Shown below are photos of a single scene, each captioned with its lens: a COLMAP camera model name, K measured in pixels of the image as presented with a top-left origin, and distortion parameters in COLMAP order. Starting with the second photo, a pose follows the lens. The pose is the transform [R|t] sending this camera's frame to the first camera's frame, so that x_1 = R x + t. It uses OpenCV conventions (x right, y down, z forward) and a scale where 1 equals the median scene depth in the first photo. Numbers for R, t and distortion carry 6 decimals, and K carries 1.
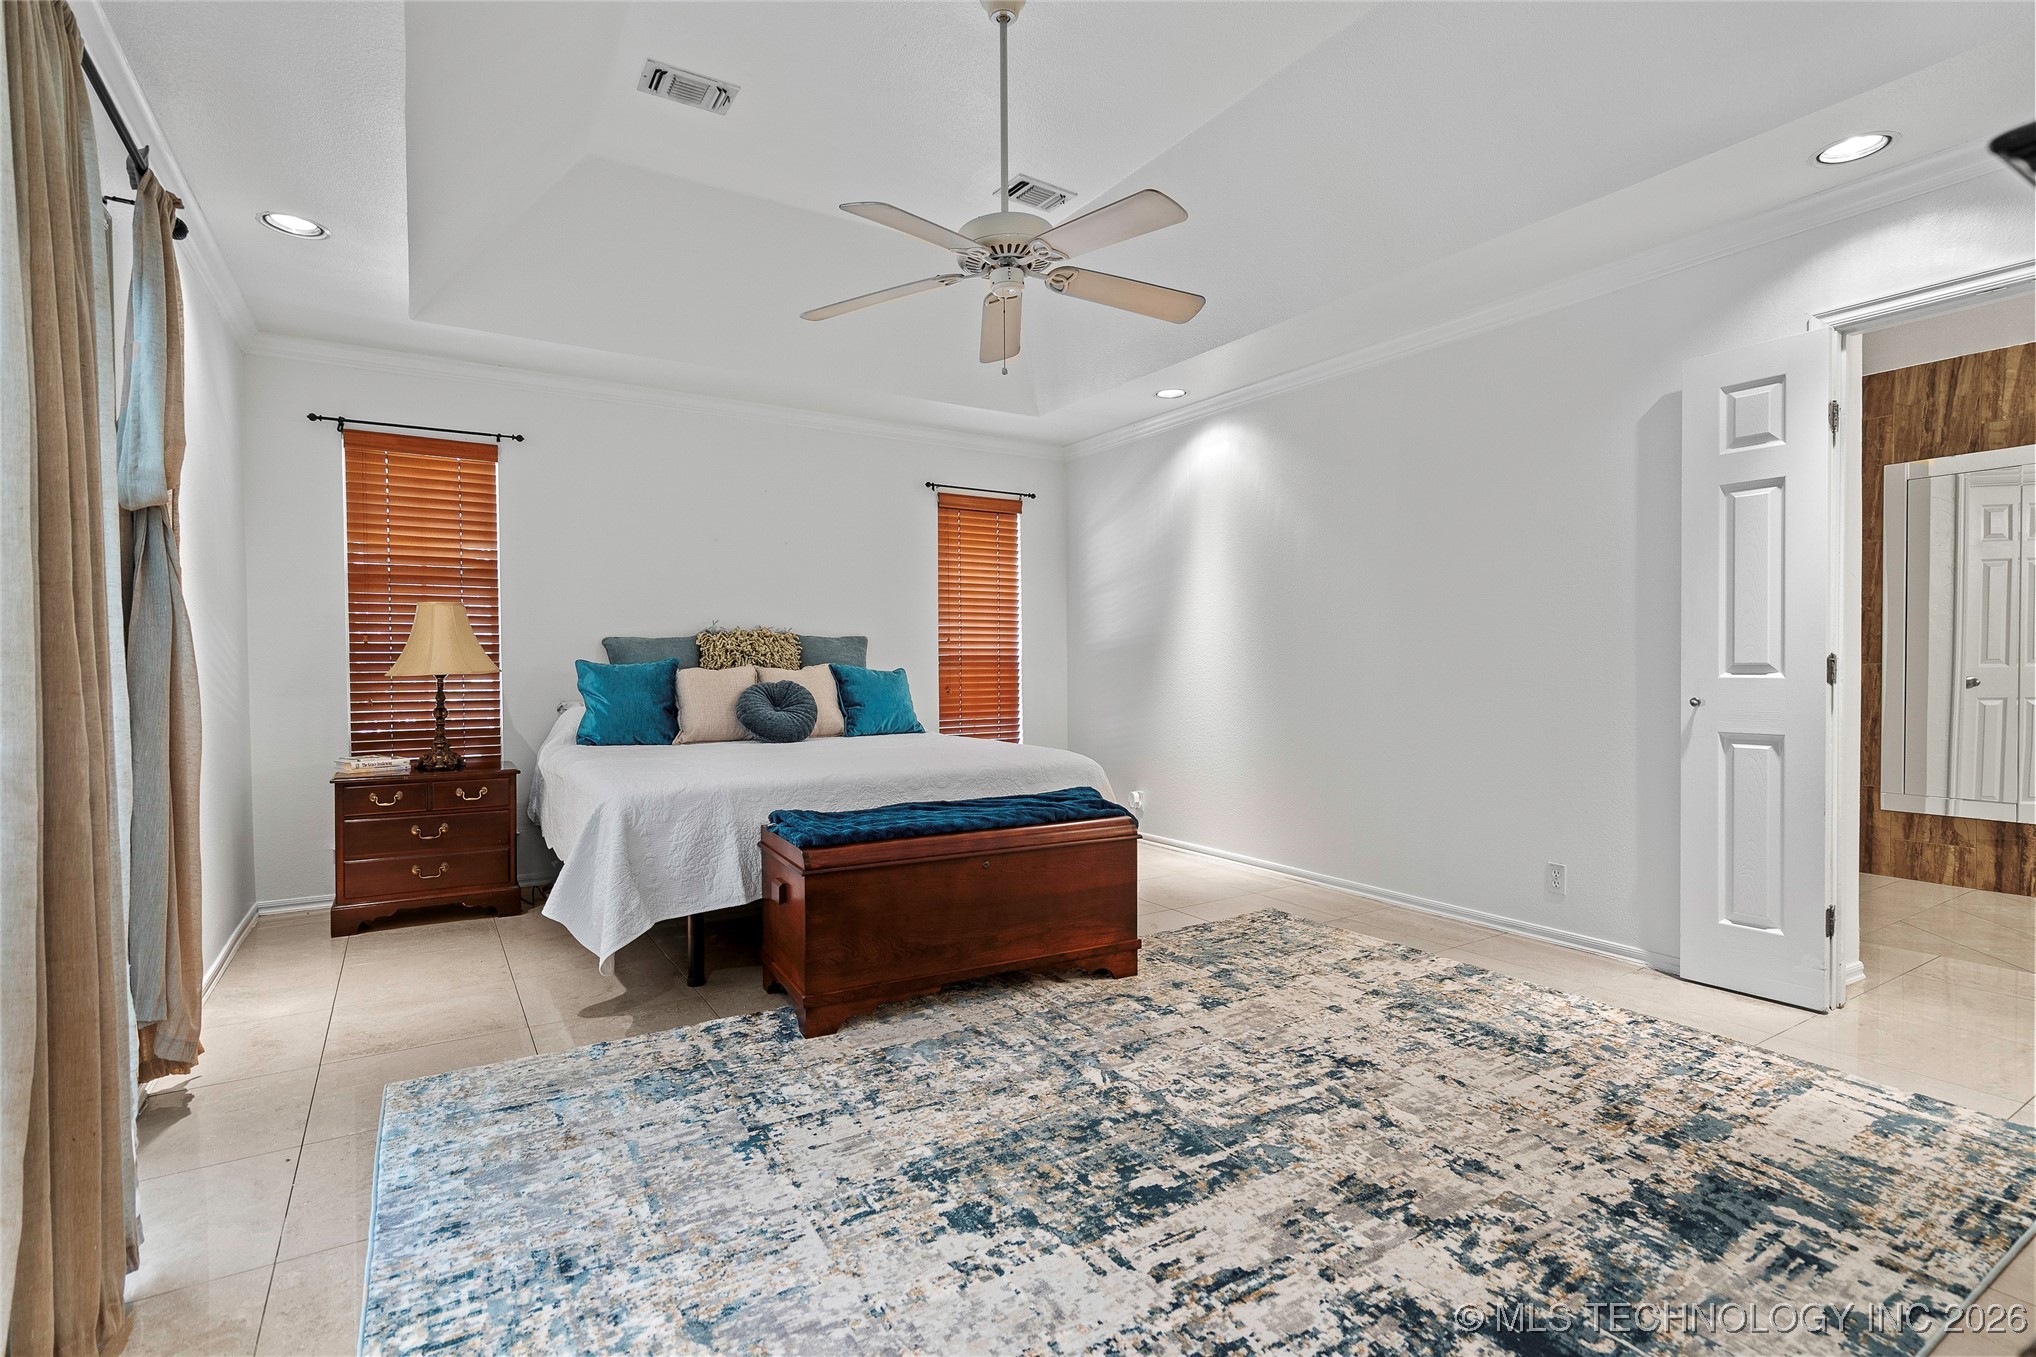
lens RADIAL K [[967.0, 0, 1018.0], [0, 967.0, 678.5], [0, 0, 1]] dist [0.000450, 0.000494]
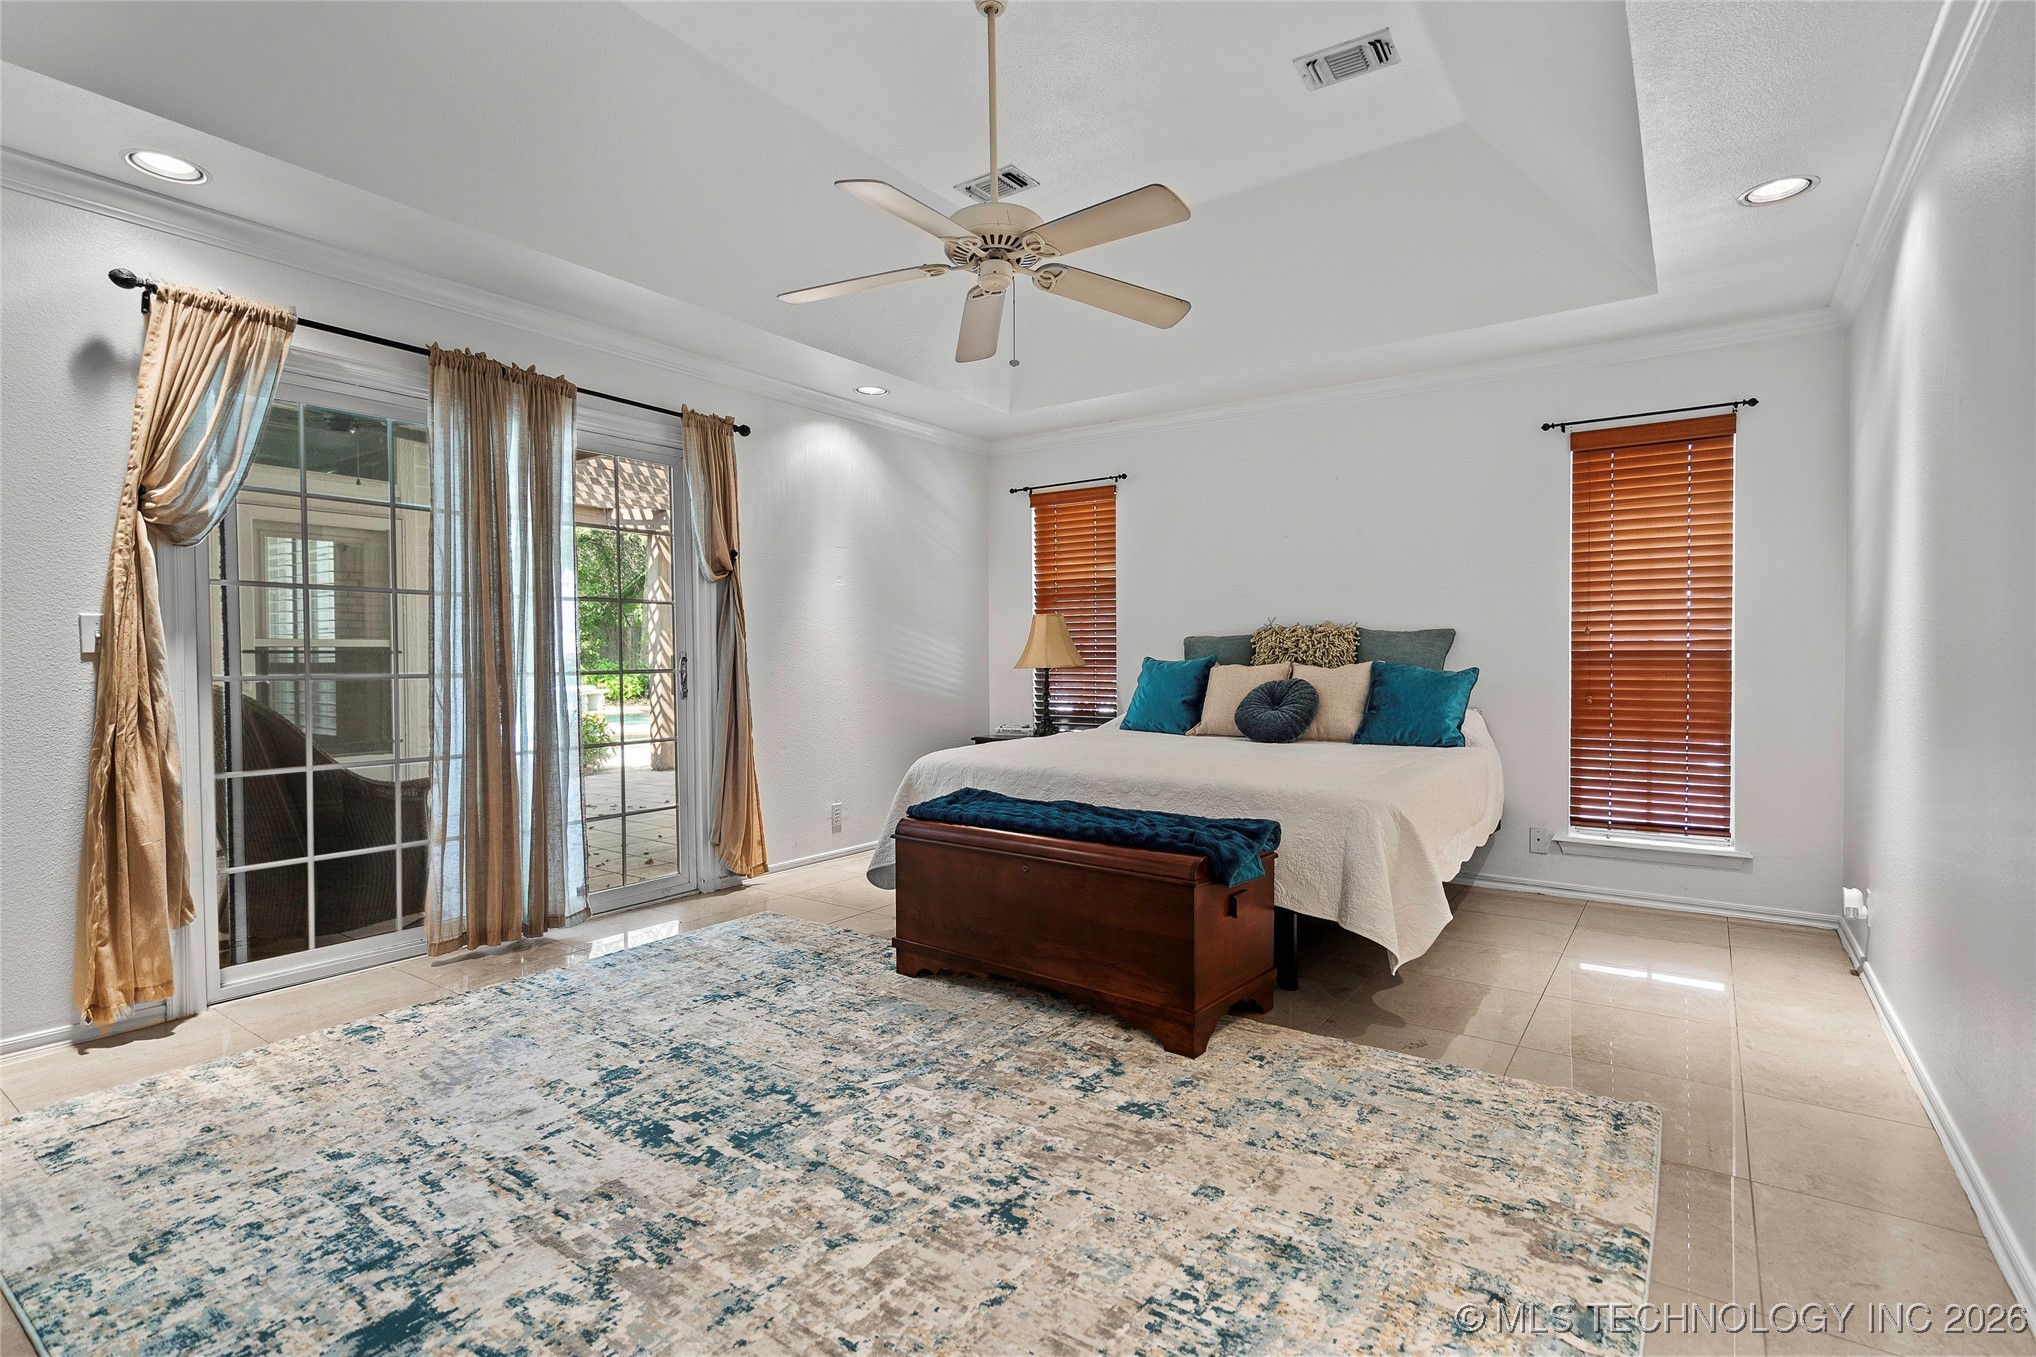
lens RADIAL K [[967.0, 0, 1018.0], [0, 967.0, 678.5], [0, 0, 1]] dist [0.000450, 0.000494]
pose [[0.383719, 0.023987, -0.923138, 0.957119], [-0.015278, 0.999691, 0.019626, -0.022623], [0.923324, 0.006573, 0.383966, 0.676582]]
